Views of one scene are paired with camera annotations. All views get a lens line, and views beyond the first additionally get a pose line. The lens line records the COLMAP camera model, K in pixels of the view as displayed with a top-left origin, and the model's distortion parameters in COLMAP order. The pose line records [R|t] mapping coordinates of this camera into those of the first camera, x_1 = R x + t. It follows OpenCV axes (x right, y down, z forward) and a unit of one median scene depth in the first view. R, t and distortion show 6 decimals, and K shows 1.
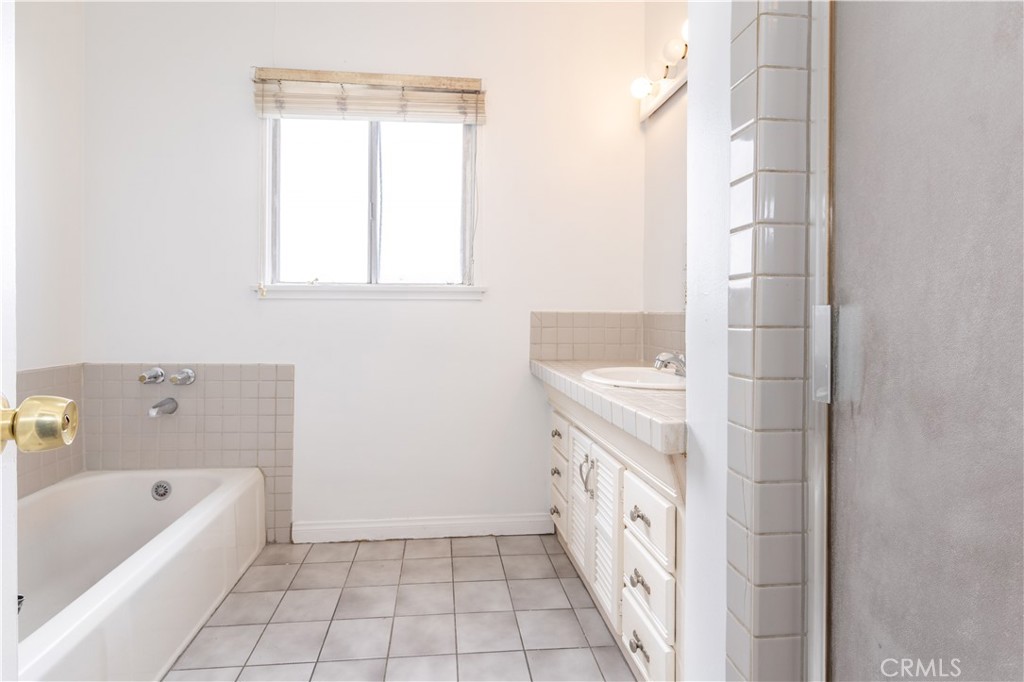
lens RADIAL K [[498.5, 0, 484.3], [0, 498.5, 319.6], [0, 0, 1]] dist [-0.002695, -0.000013]
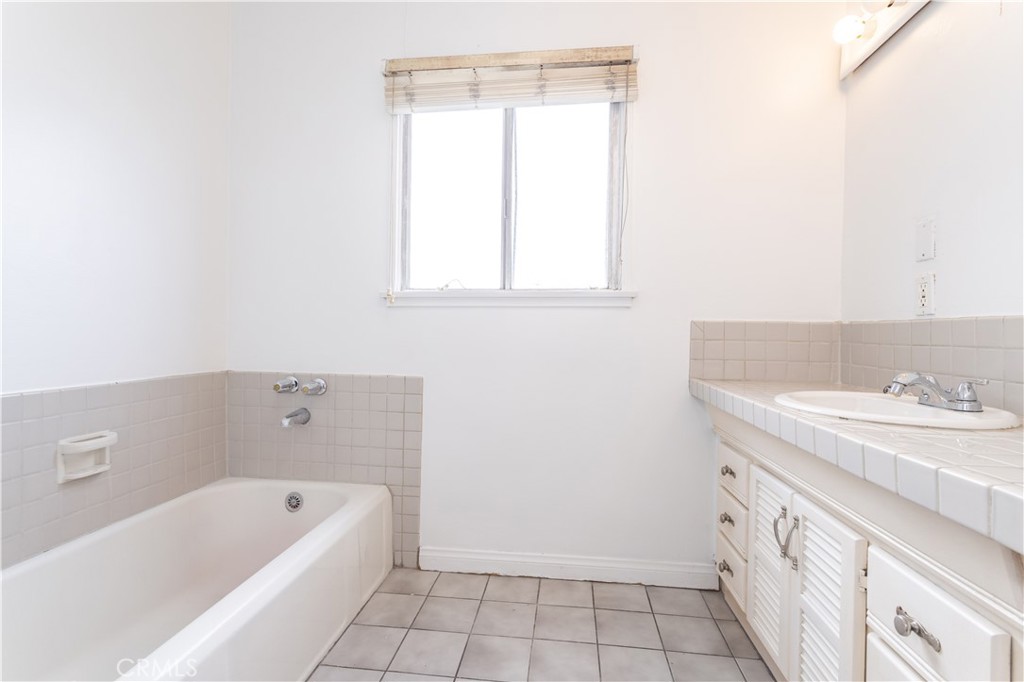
lens RADIAL K [[477.0, 0, 512.8], [0, 477.0, 340.4], [0, 0, 1]] dist [-0.002532, 0.000008]
pose [[0.978664, 0.009245, -0.205258, -0.035947], [-0.008464, 0.999953, 0.004684, 0.016316], [0.205292, -0.002846, 0.978697, 0.166540]]
